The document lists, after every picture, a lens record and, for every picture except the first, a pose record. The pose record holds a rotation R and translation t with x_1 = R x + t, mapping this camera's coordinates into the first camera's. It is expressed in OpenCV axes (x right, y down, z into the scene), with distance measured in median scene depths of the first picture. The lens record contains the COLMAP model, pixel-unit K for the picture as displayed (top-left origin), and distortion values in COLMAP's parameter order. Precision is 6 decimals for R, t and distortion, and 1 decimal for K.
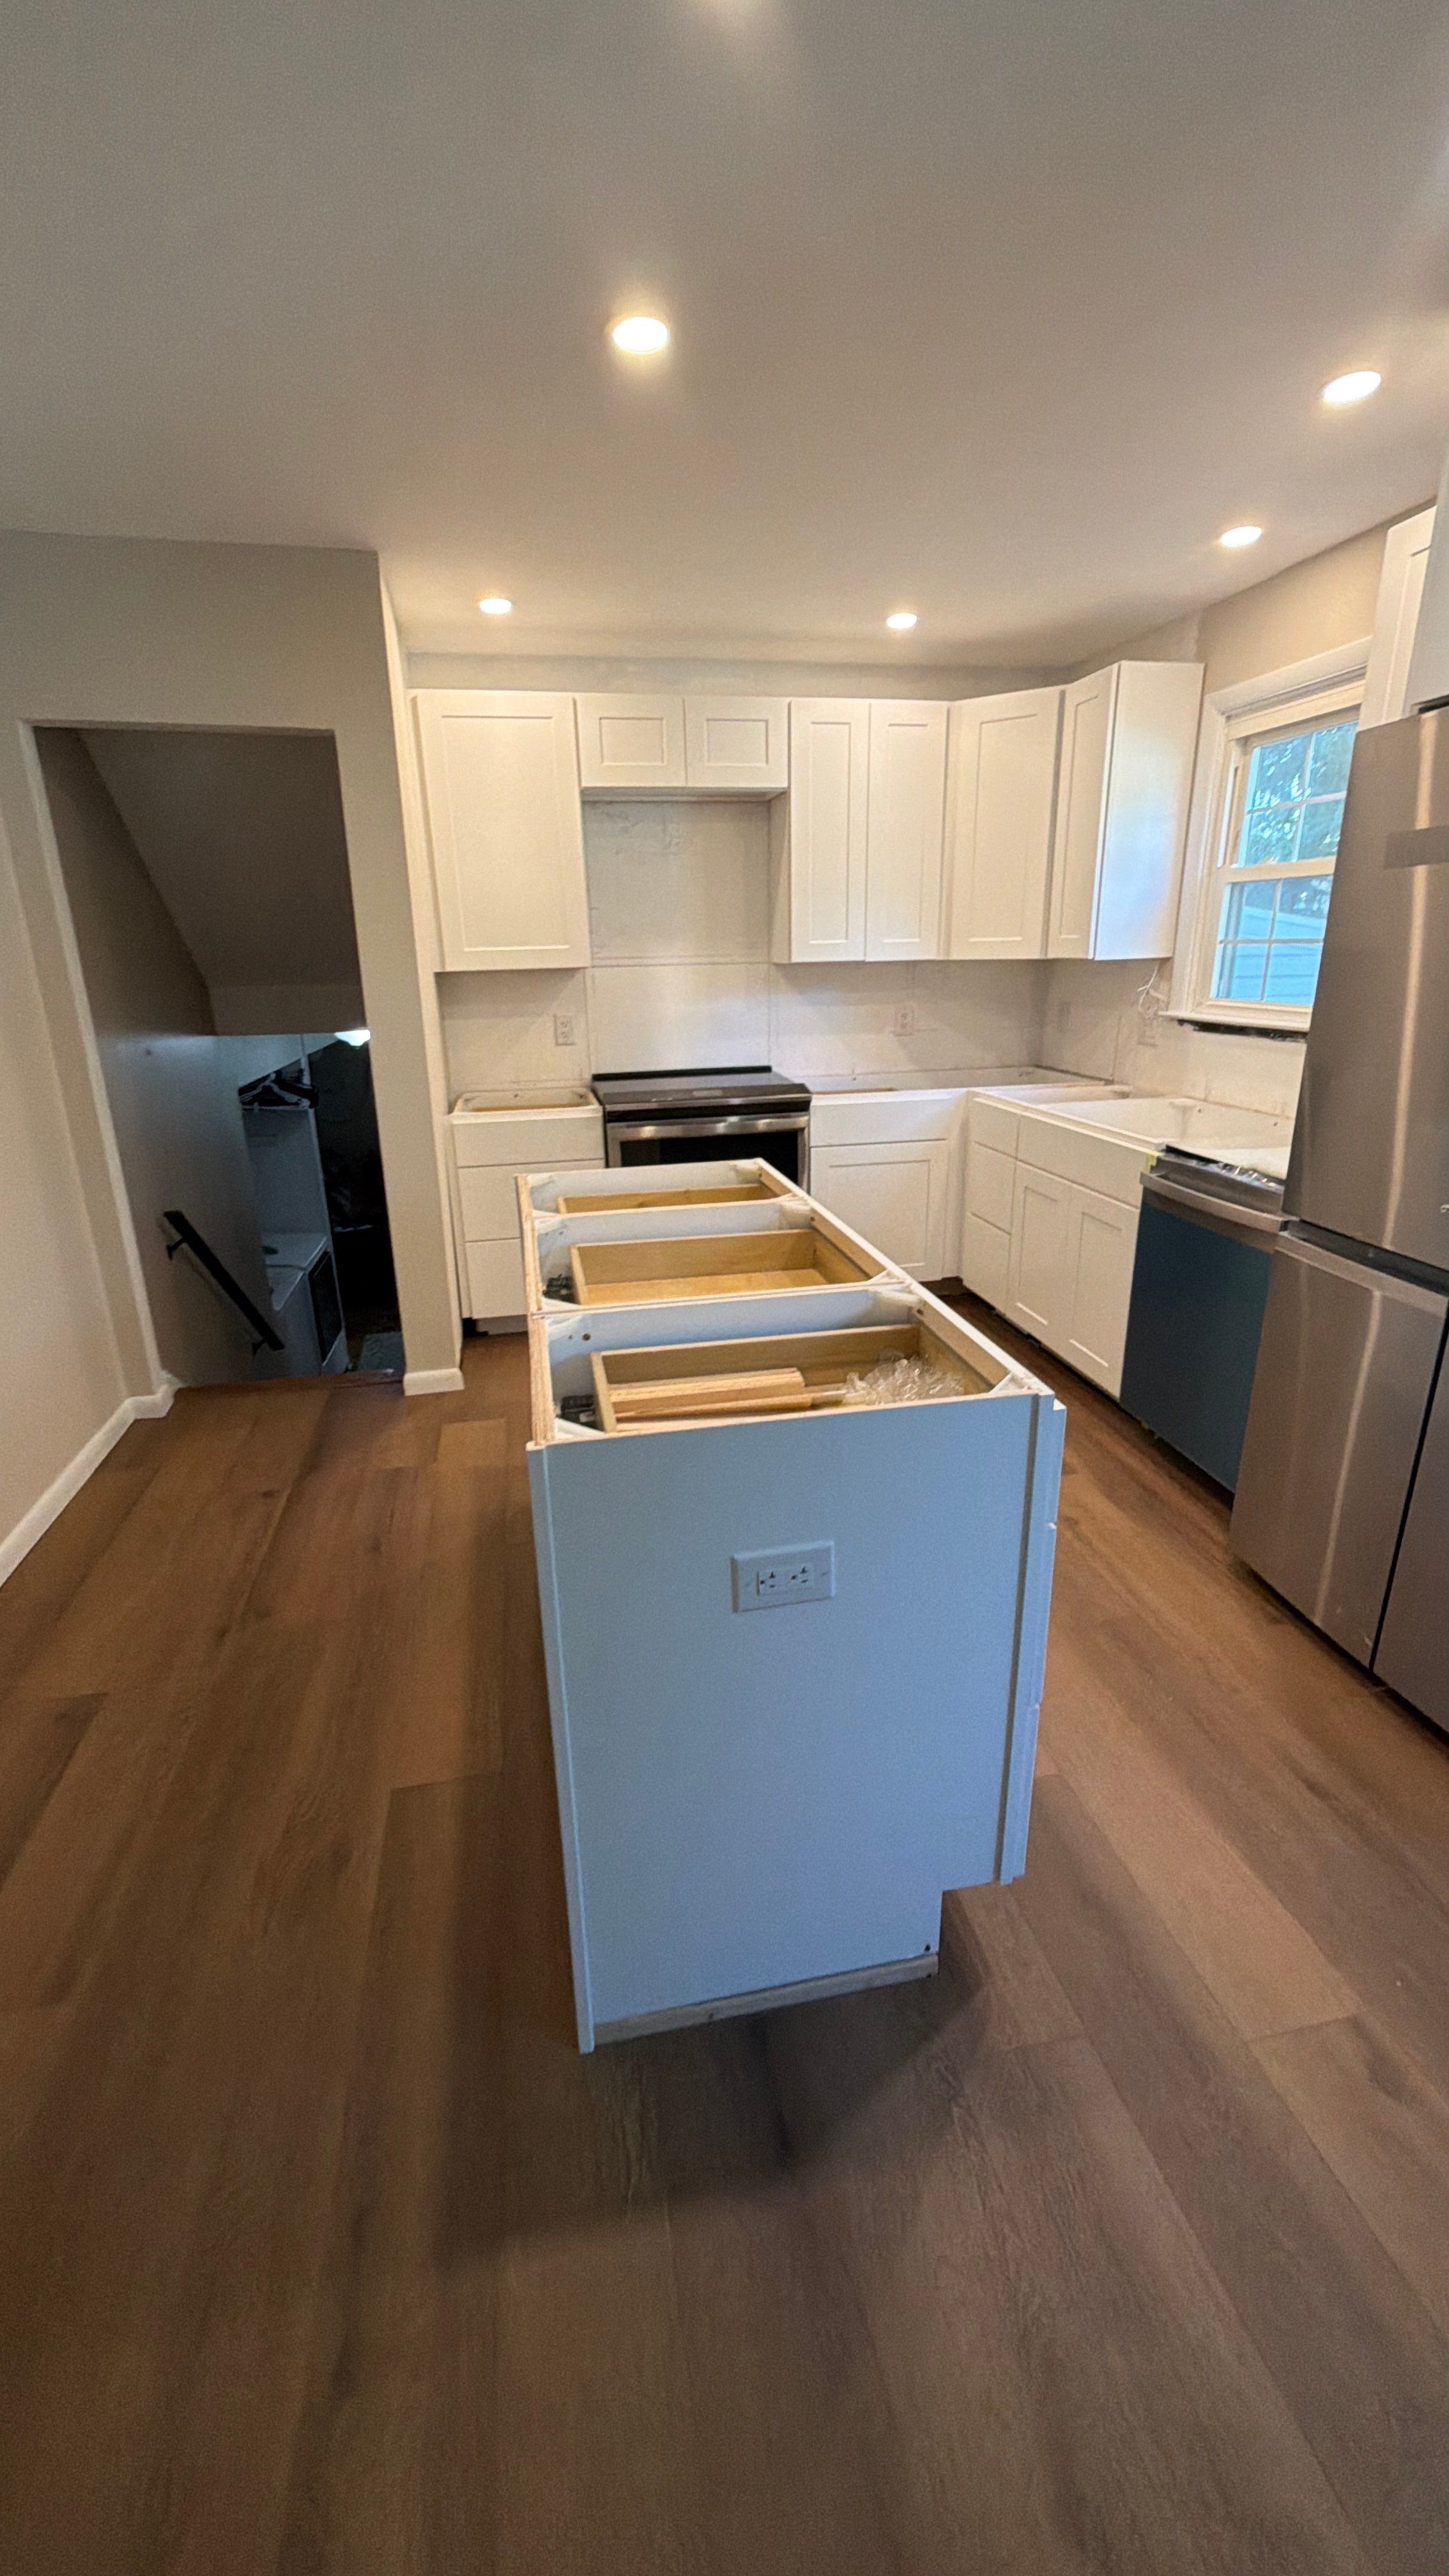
lens RADIAL K [[1029.6, 0, 723.3], [0, 1029.6, 1288.1], [0, 0, 1]] dist [0.001344, 0.000459]
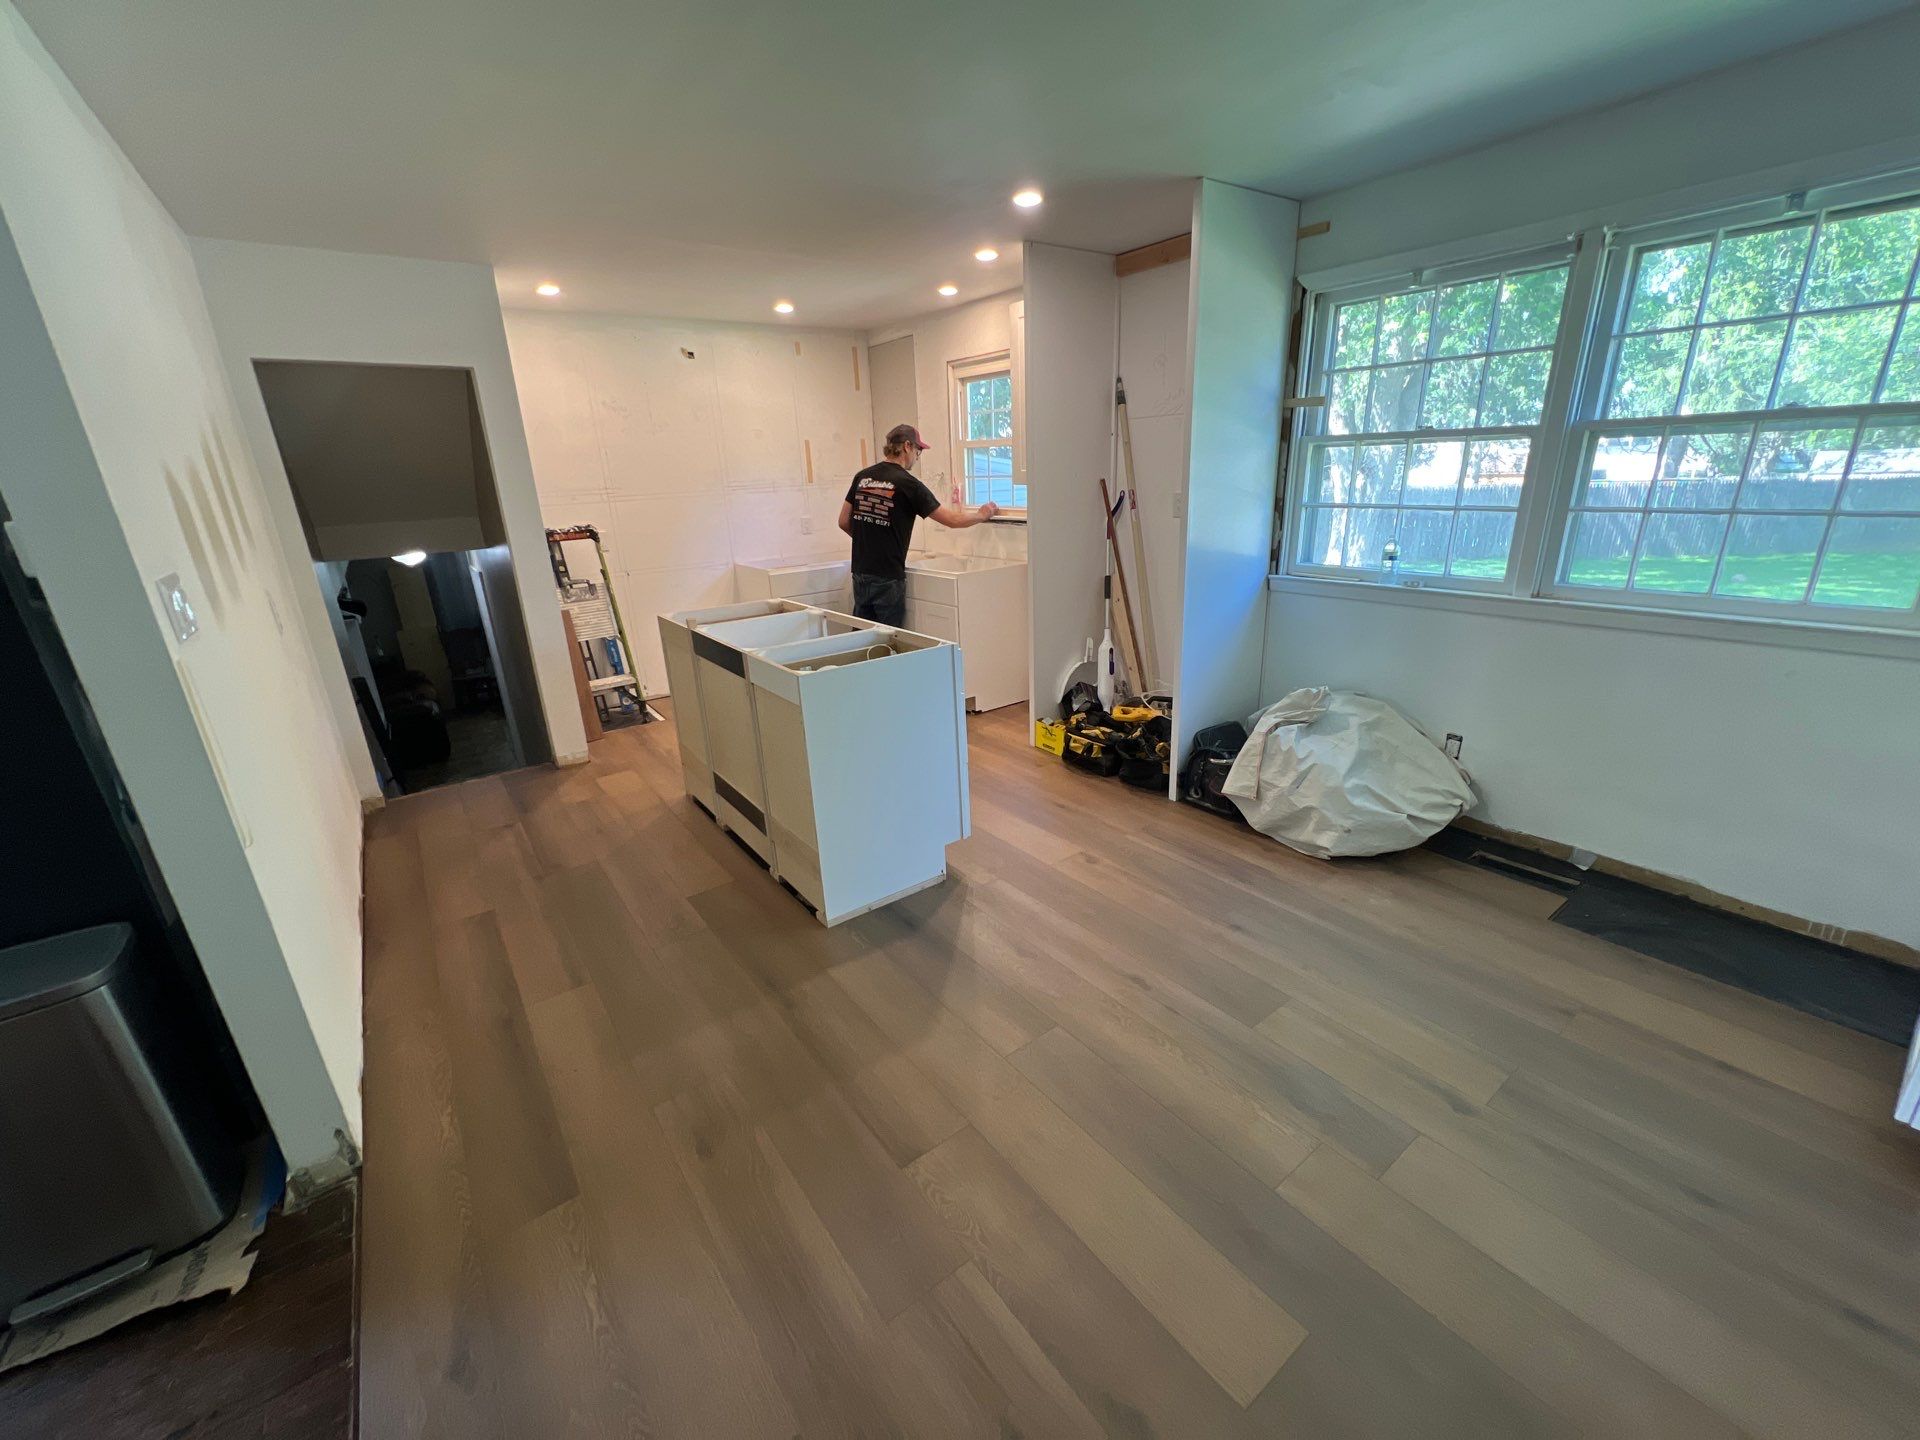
lens RADIAL K [[767.3, 0, 950.7], [0, 767.3, 721.1], [0, 0, 1]] dist [0.001189, -0.000061]
pose [[0.906781, -0.154660, 0.392209, -0.214601], [0.157680, 0.987181, 0.024721, 0.097668], [-0.391005, 0.039427, 0.919544, -0.361173]]
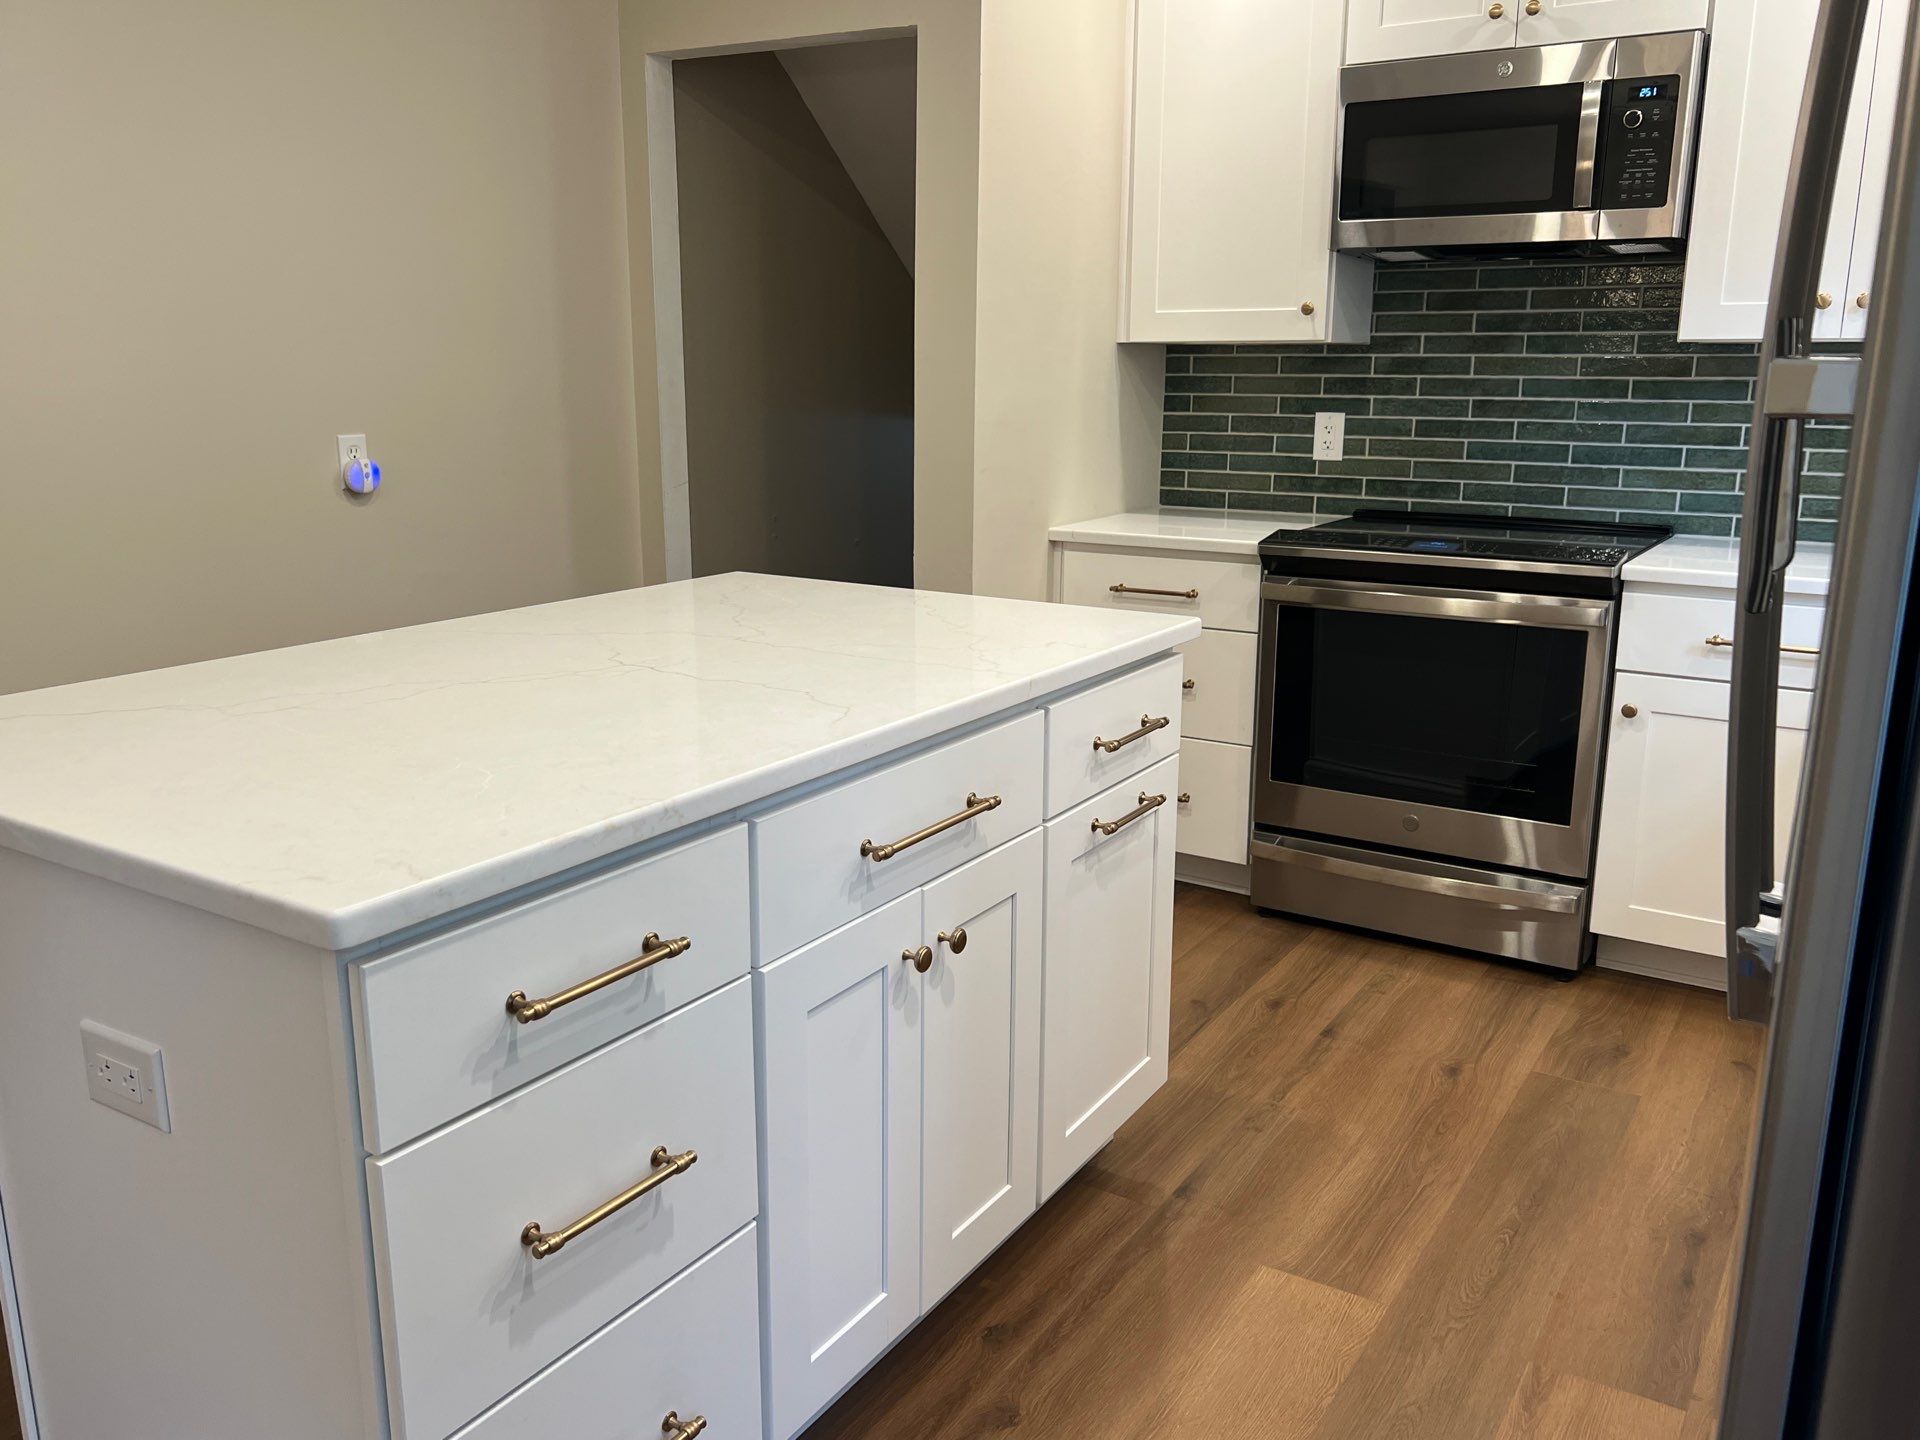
lens RADIAL K [[1522.6, 0, 966.9], [0, 1522.6, 727.0], [0, 0, 1]] dist [0.057440, -0.093500]
pose [[0.726602, 0.187170, -0.661073, 0.438384], [-0.233430, 0.972194, 0.018689, -0.048598], [0.646189, 0.140735, 0.750089, 0.196527]]
